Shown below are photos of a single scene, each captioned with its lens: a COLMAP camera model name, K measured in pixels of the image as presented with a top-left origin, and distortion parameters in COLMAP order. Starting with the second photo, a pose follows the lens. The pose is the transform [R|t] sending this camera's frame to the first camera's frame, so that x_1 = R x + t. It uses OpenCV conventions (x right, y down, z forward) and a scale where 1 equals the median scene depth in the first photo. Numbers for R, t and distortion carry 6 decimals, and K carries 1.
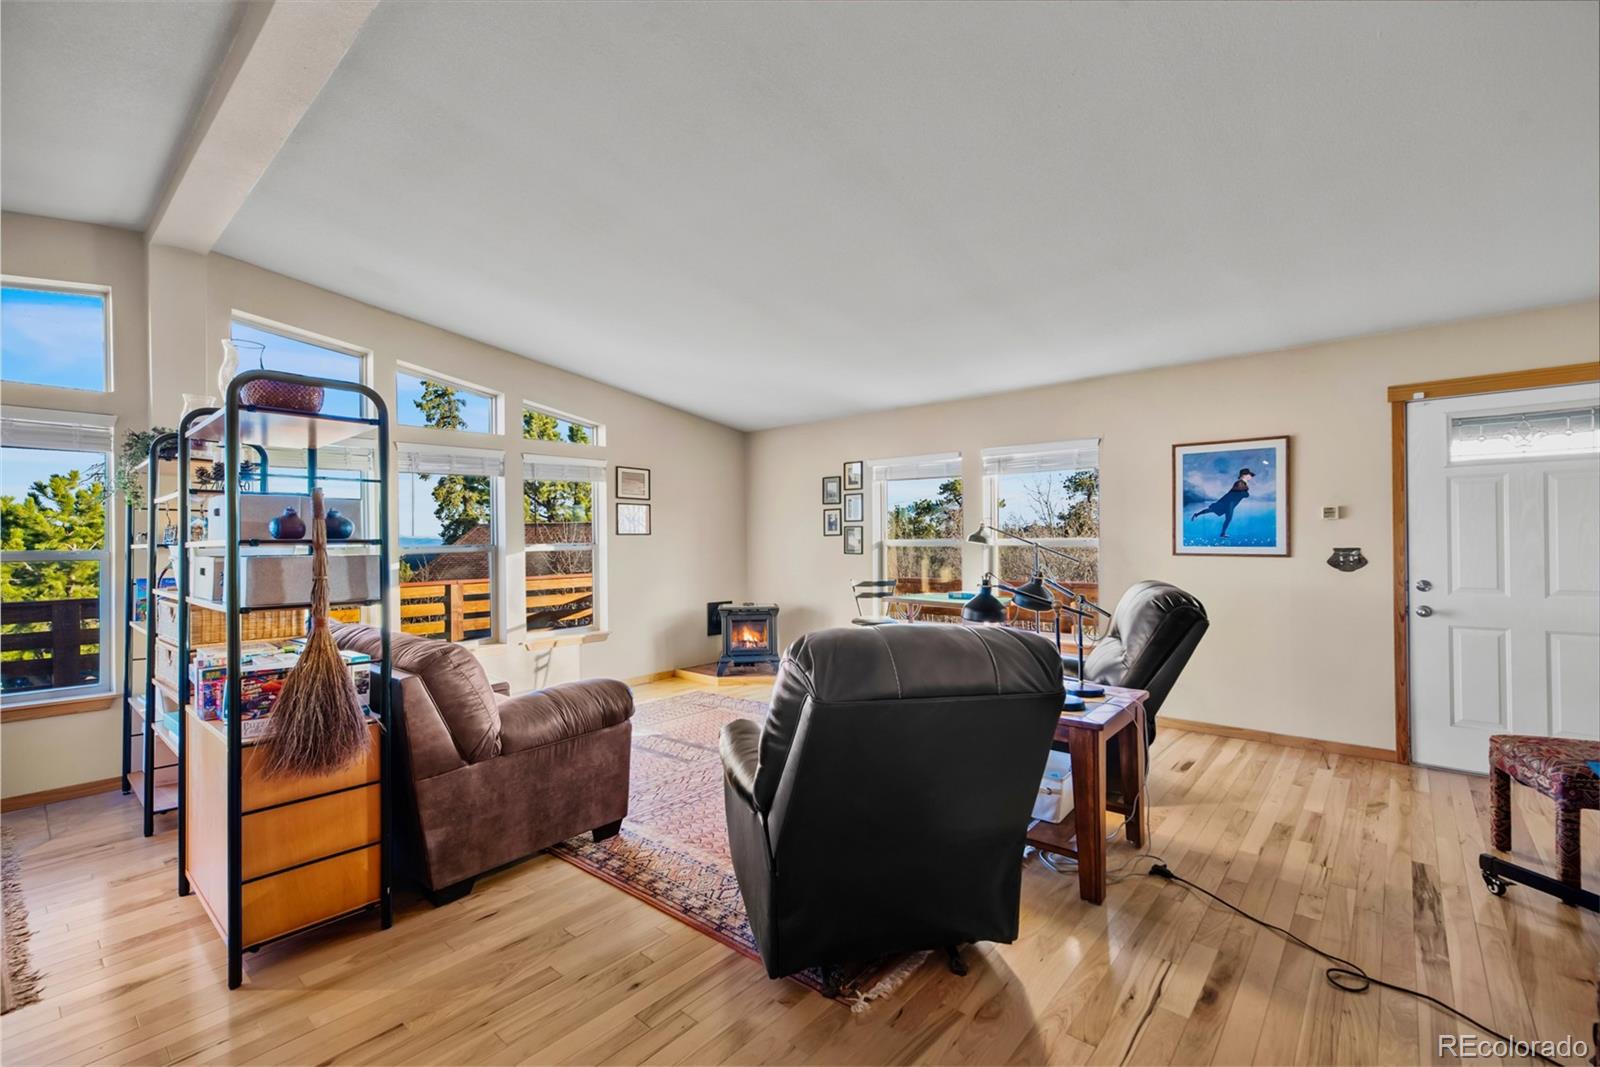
lens RADIAL K [[691.1, 0, 803.2], [0, 691.1, 534.1], [0, 0, 1]] dist [0.005108, 0.000558]
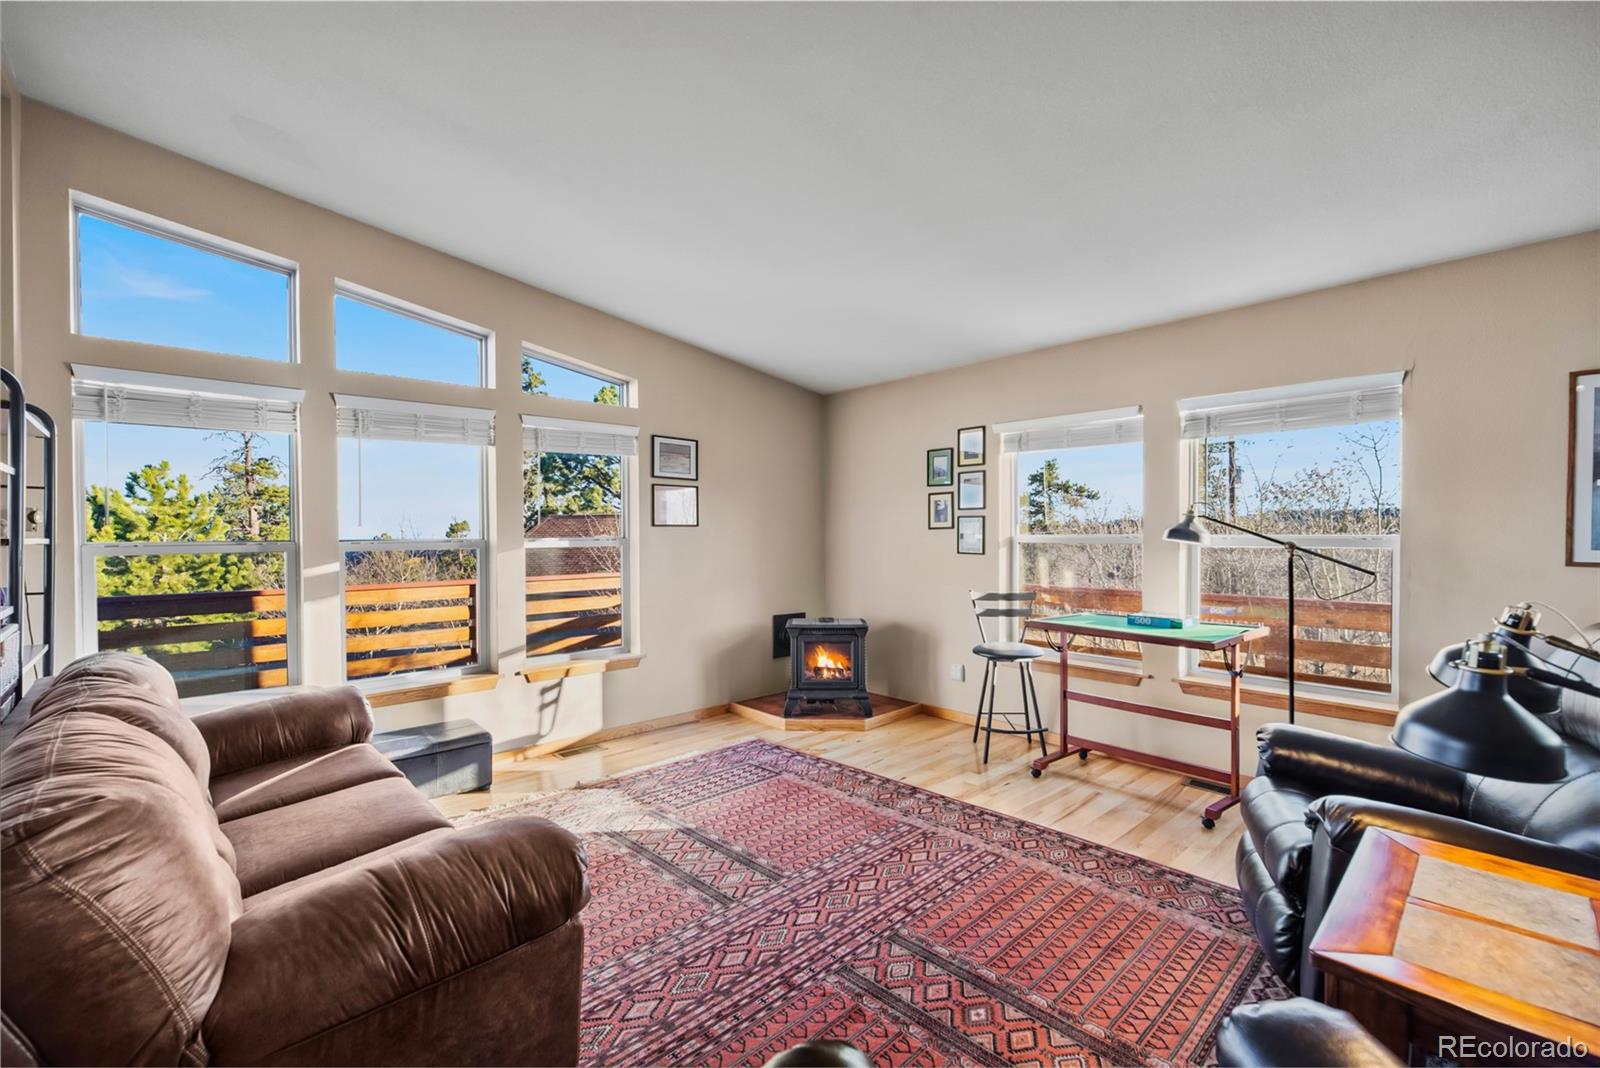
lens RADIAL K [[691.1, 0, 804.3], [0, 691.1, 535.4], [0, 0, 1]] dist [0.005108, 0.000558]
pose [[0.994018, 0.006267, -0.109032, -0.022670], [-0.004989, 0.999916, 0.011995, 0.000988], [0.109098, -0.011380, 0.993966, 0.262637]]
